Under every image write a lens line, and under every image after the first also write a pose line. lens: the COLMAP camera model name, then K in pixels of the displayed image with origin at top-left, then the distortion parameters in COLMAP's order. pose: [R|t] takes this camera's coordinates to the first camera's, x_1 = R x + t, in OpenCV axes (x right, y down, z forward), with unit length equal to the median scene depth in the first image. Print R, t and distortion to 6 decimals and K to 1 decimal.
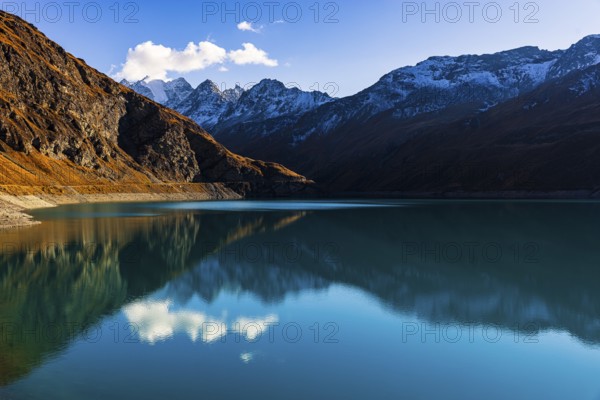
lens RADIAL K [[673.0, 0, 300.0], [0, 673.0, 200.0], [0, 0, 1]] dist [-0.003303, 0.012002]
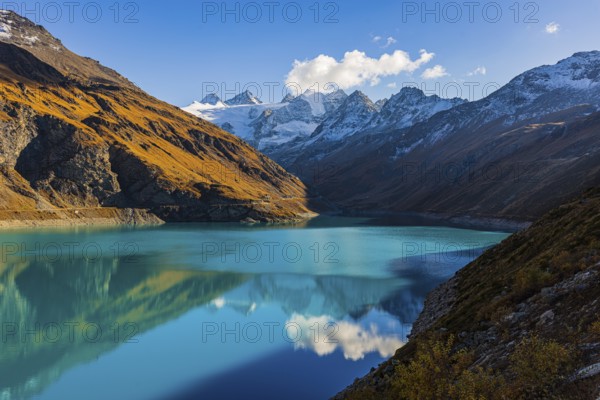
lens RADIAL K [[673.0, 0, 300.0], [0, 673.0, 200.0], [0, 0, 1]] dist [-0.003303, 0.012002]
pose [[0.942953, 0.006903, -0.332855, 0.162347], [-0.011360, 0.999870, -0.011446, -0.010886], [0.332732, 0.014574, 0.942909, 0.075296]]
